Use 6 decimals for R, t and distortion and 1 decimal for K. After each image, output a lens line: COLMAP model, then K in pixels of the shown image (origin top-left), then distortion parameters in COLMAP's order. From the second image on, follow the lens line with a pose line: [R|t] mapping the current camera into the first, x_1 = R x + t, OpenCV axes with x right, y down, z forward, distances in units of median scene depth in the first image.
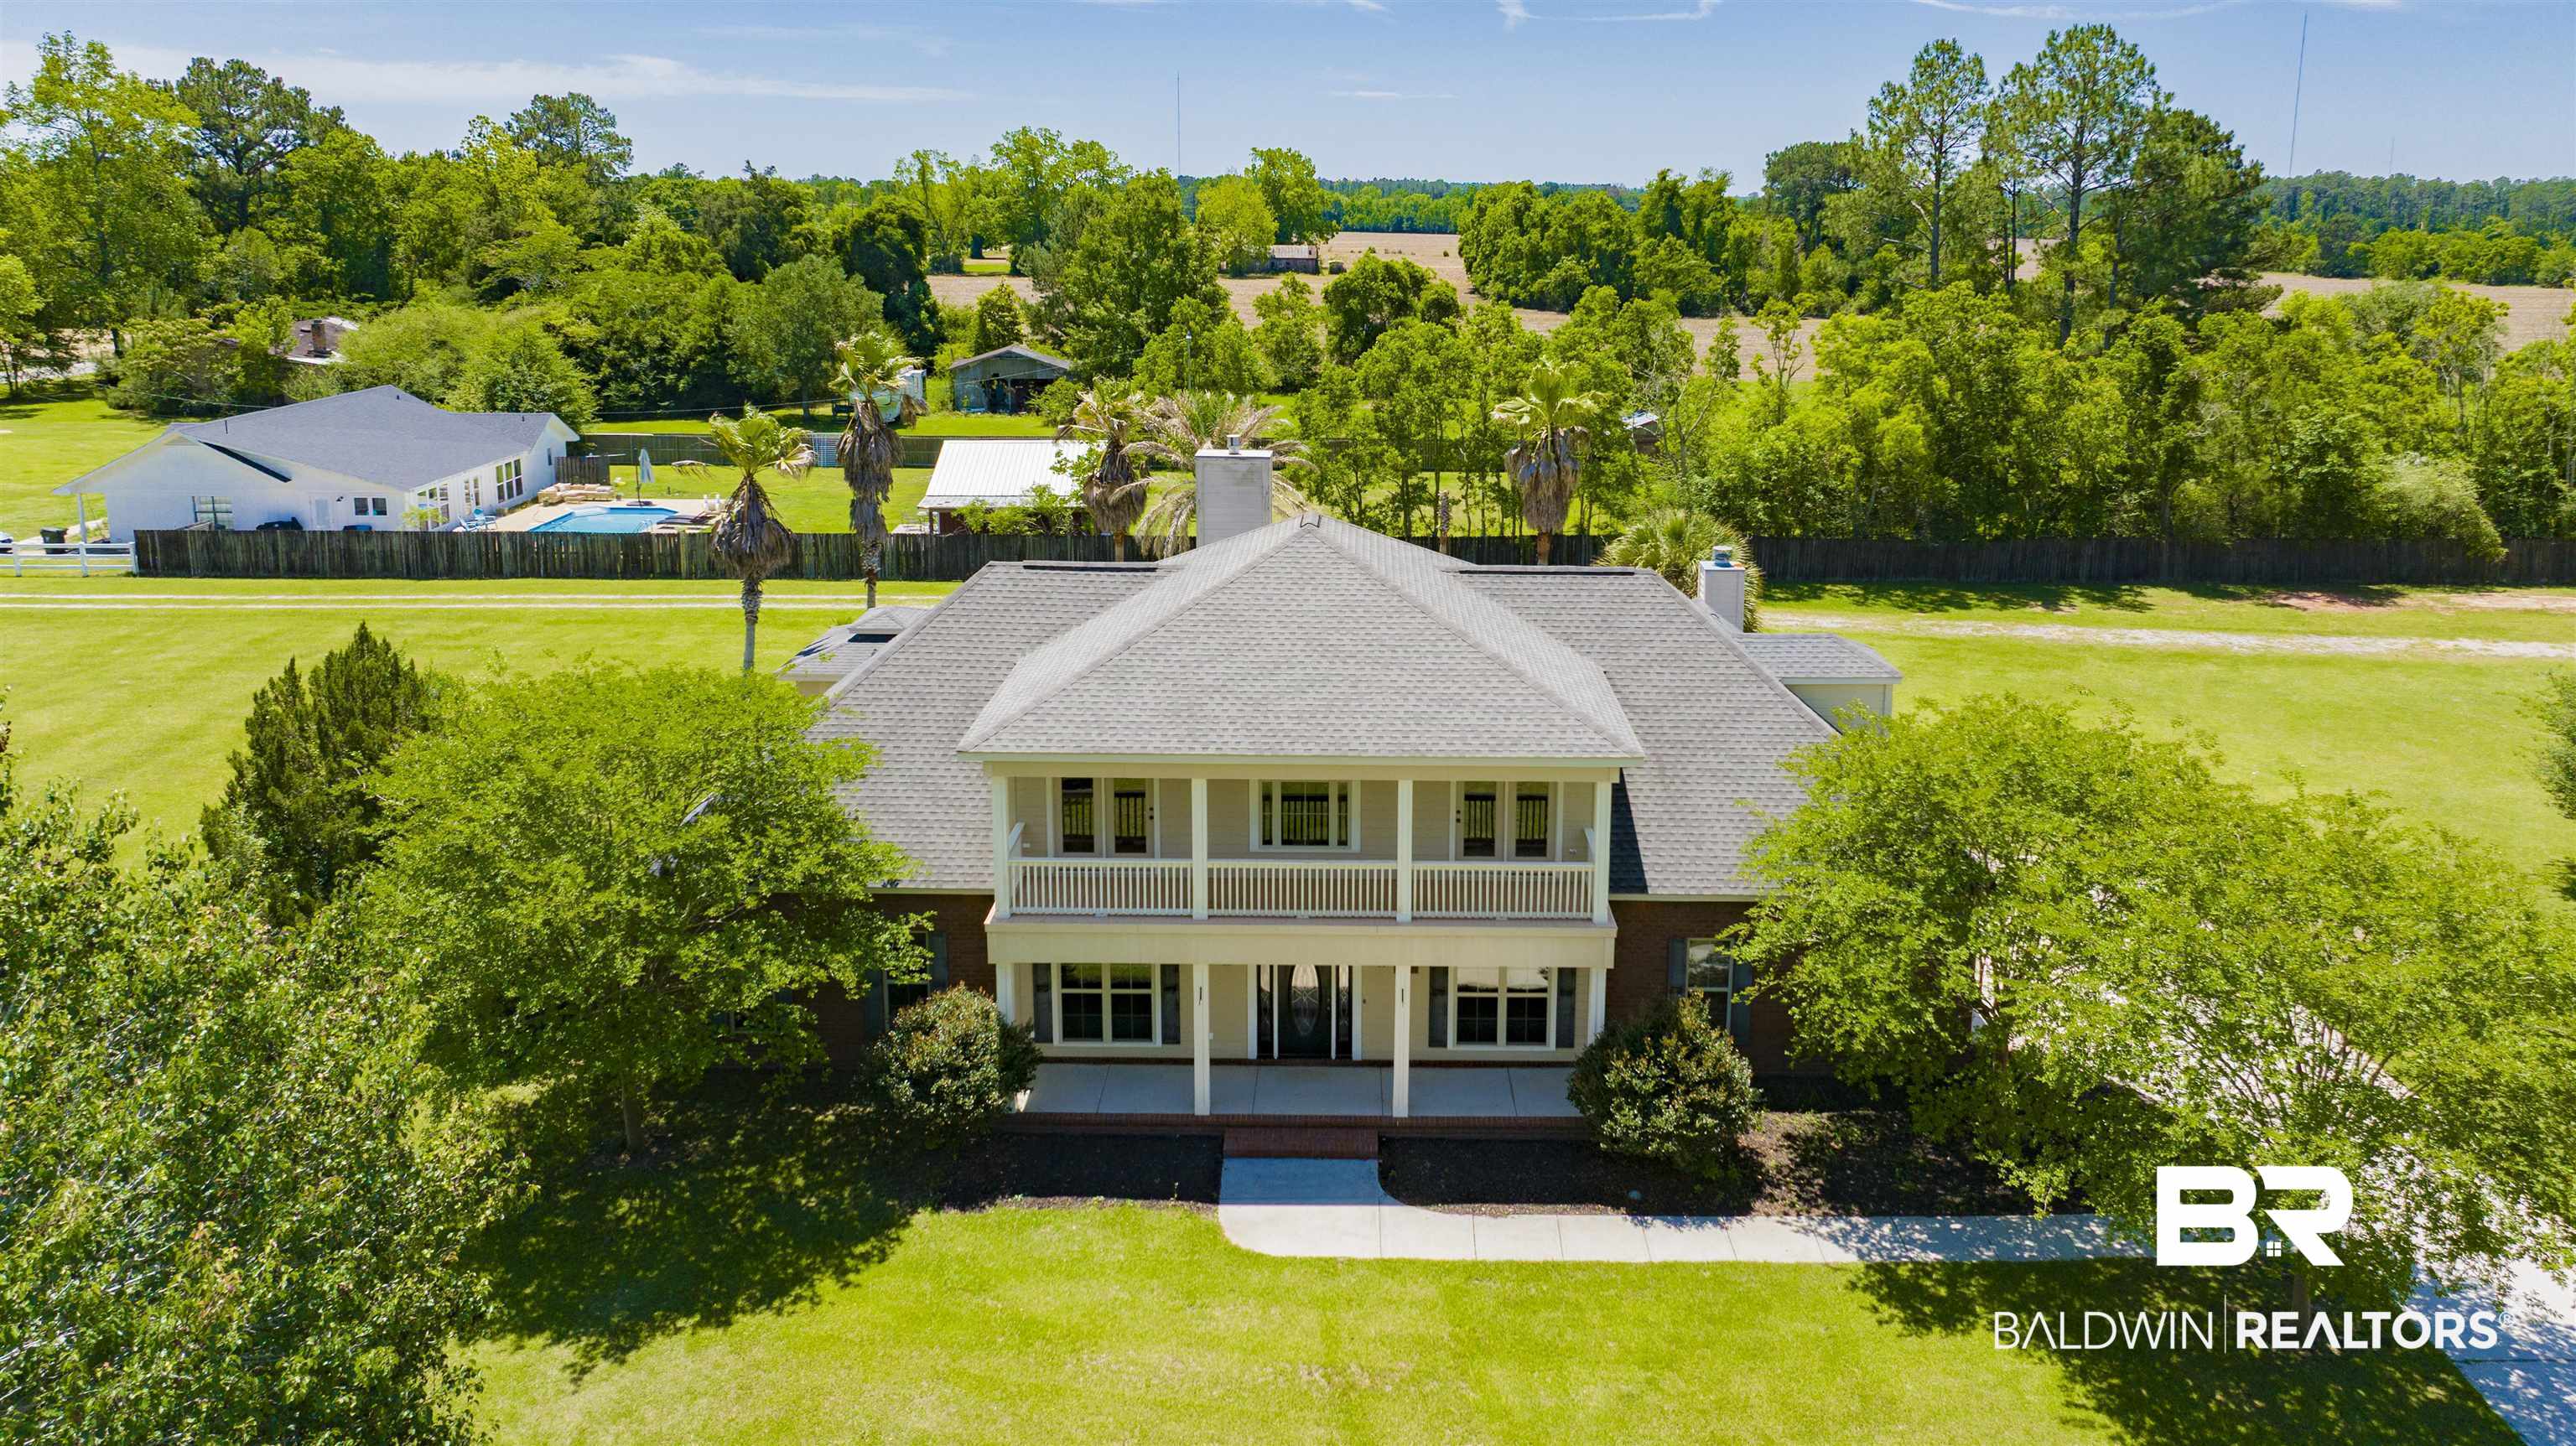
lens RADIAL K [[1834.4, 0, 1359.1], [0, 1834.4, 667.4], [0, 0, 1]] dist [-0.026096, 0.022331]
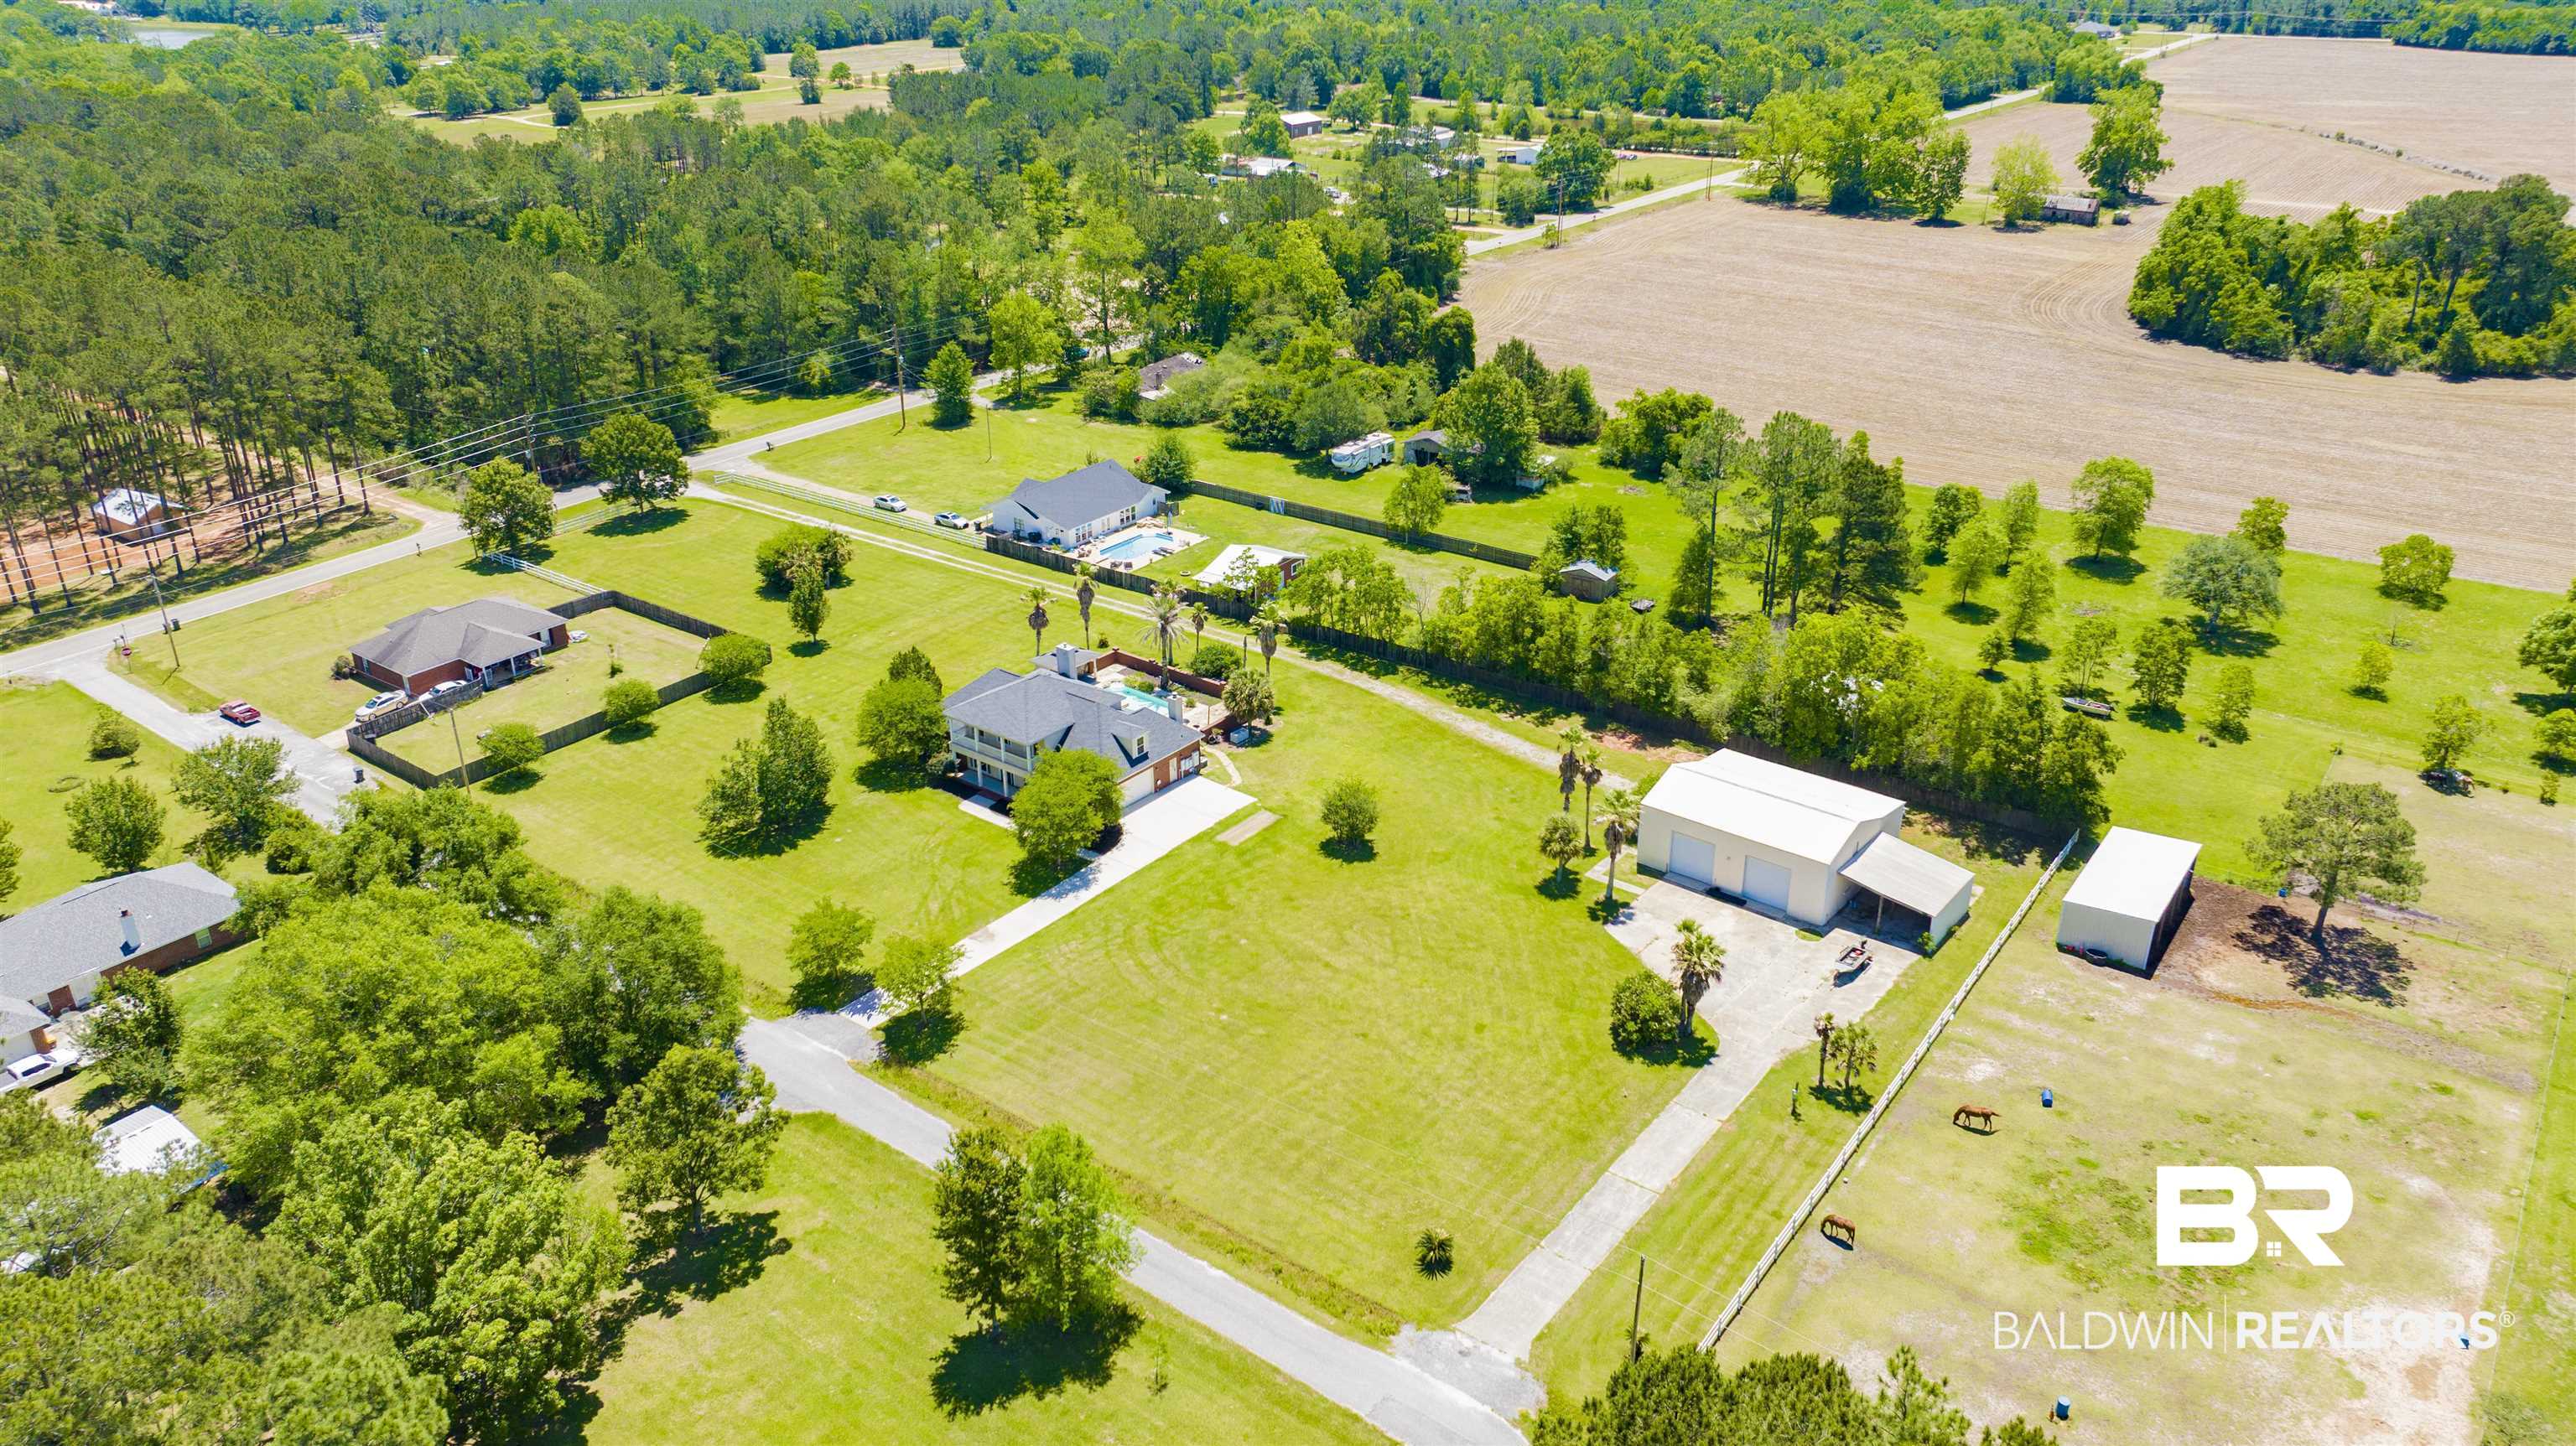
lens RADIAL K [[1834.4, 0, 1293.2], [0, 1834.4, 713.5], [0, 0, 1]] dist [-0.026096, 0.022331]
pose [[0.787751, 0.241437, -0.566707, 3.661971], [-0.136451, 0.965526, 0.221676, -1.289661], [0.600691, -0.097298, 0.793538, -2.717690]]
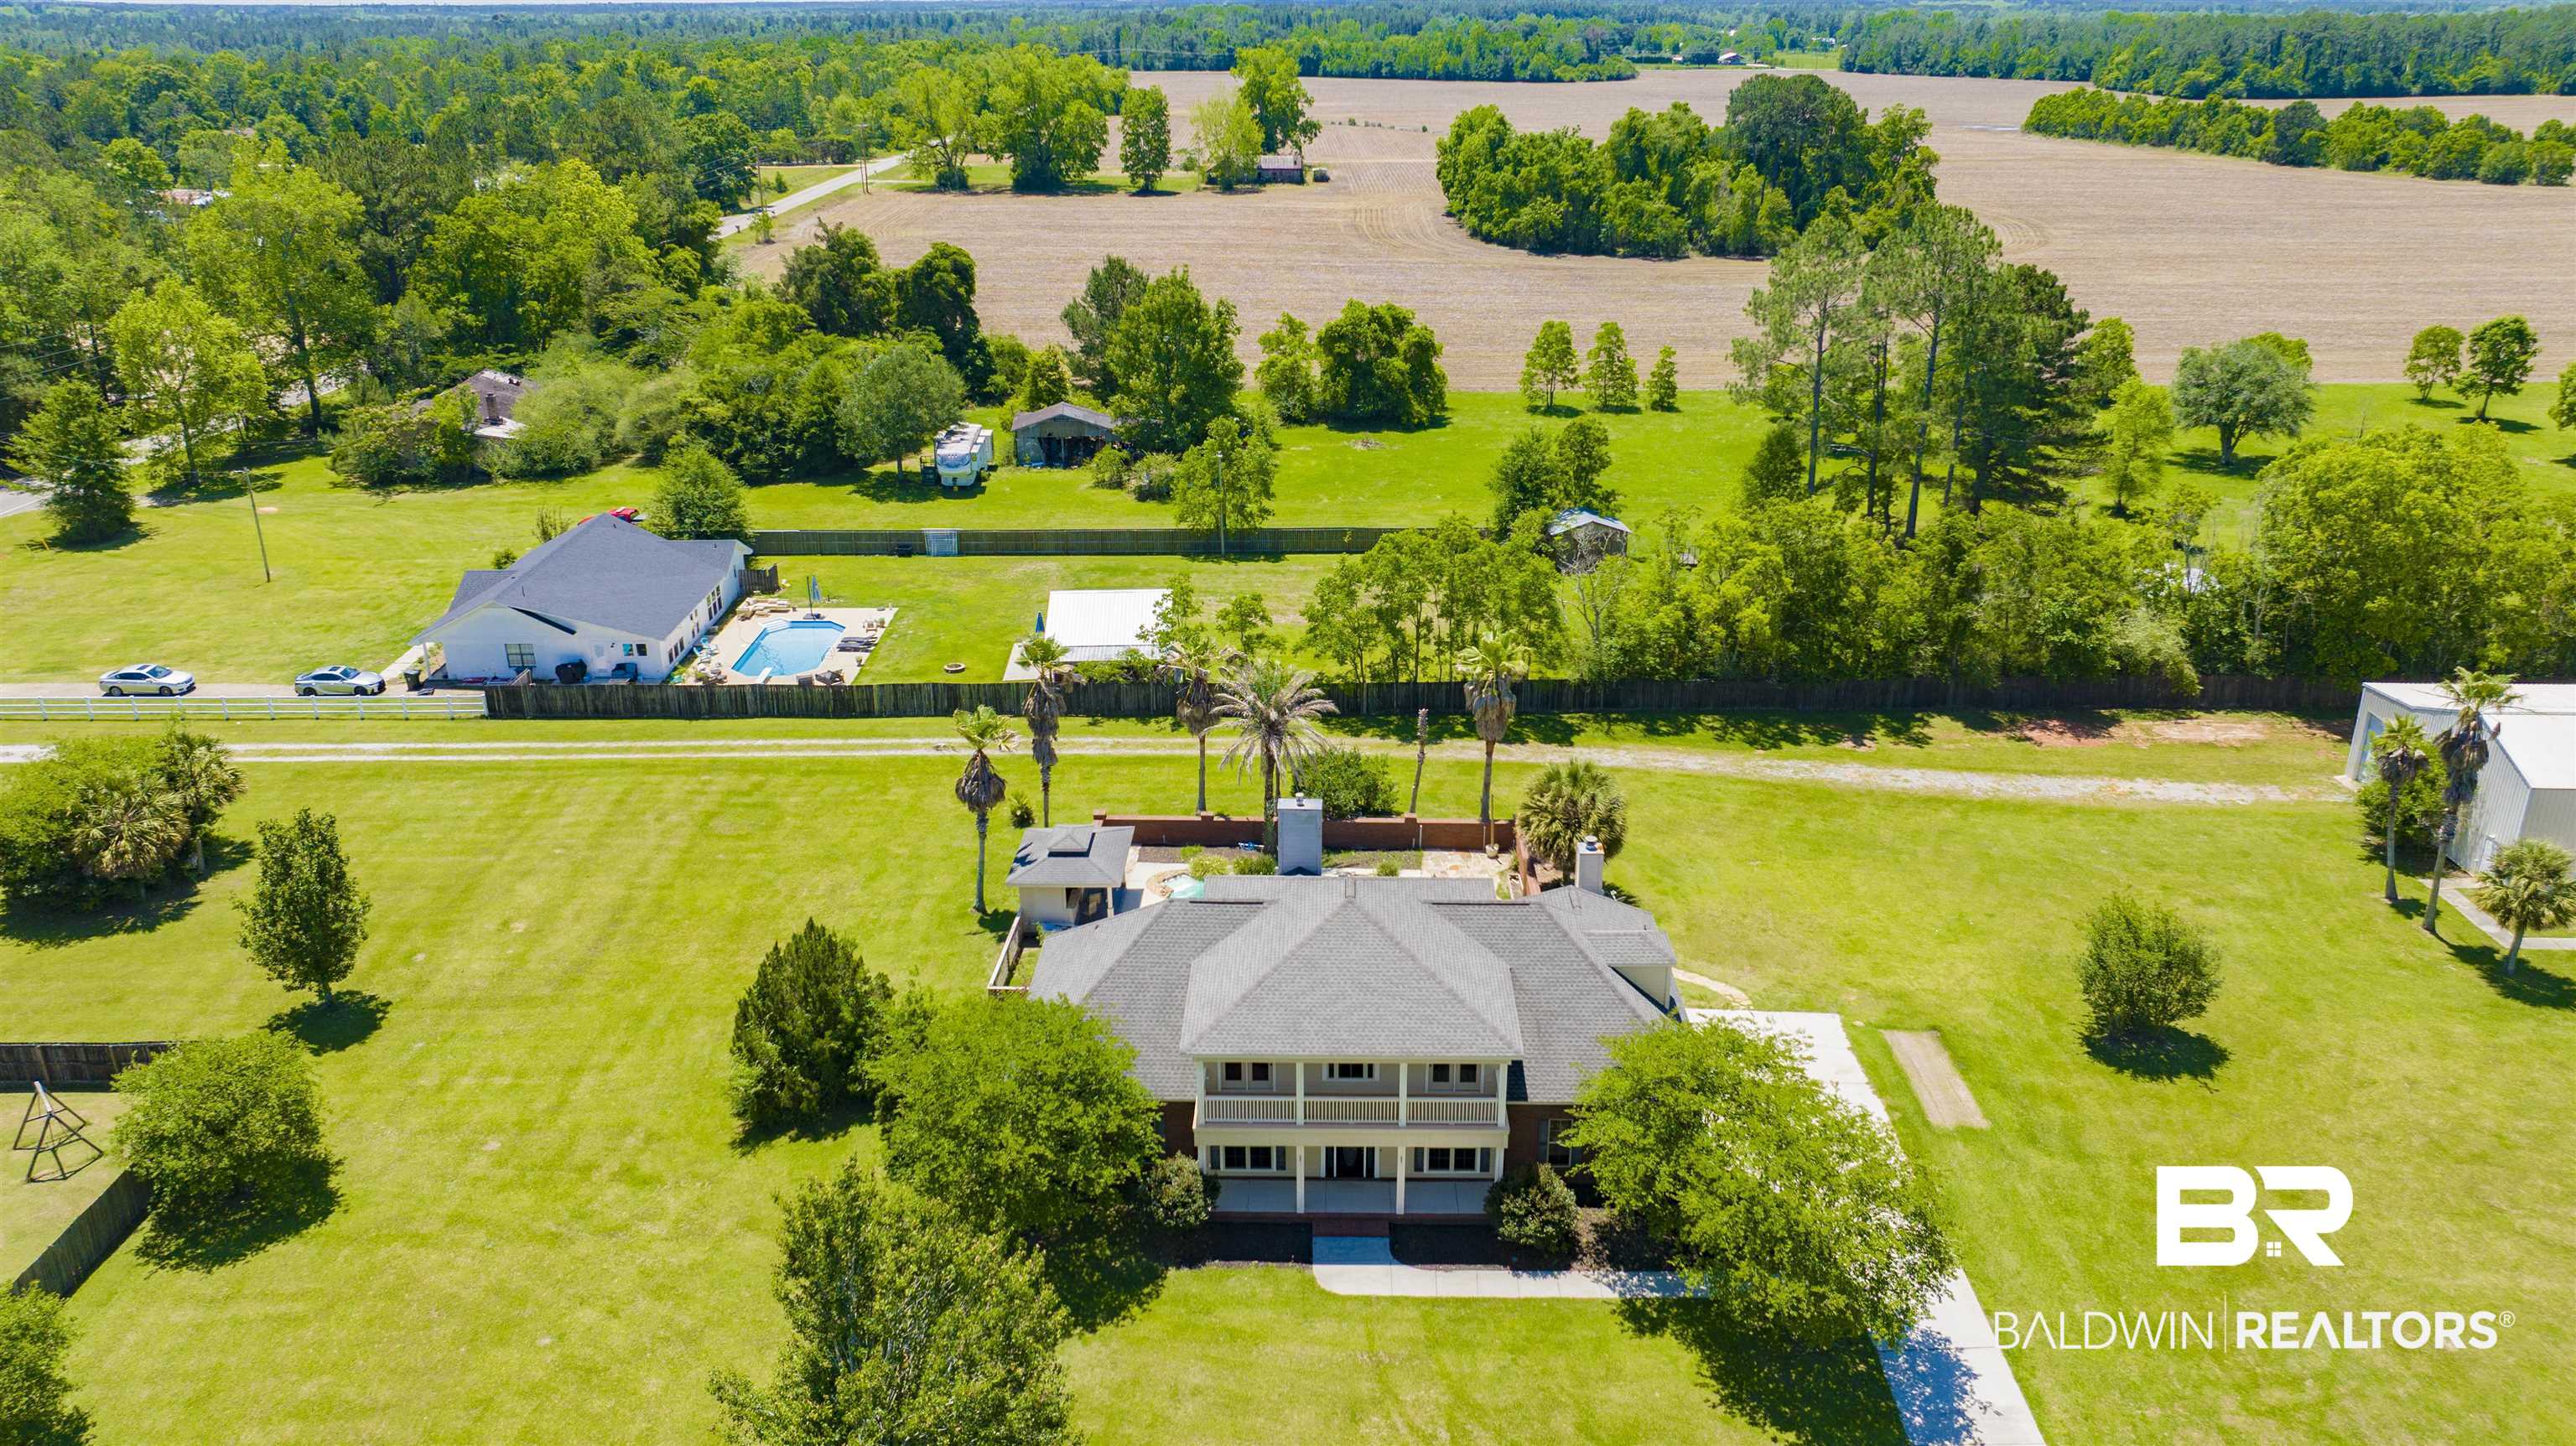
lens RADIAL K [[1834.4, 0, 1299.4], [0, 1834.4, 690.3], [0, 0, 1]] dist [-0.026096, 0.022331]
pose [[0.999749, -0.005417, -0.021719, -0.040971], [0.007859, 0.993455, 0.113951, -0.552672], [0.020959, -0.114093, 0.993249, -0.922691]]
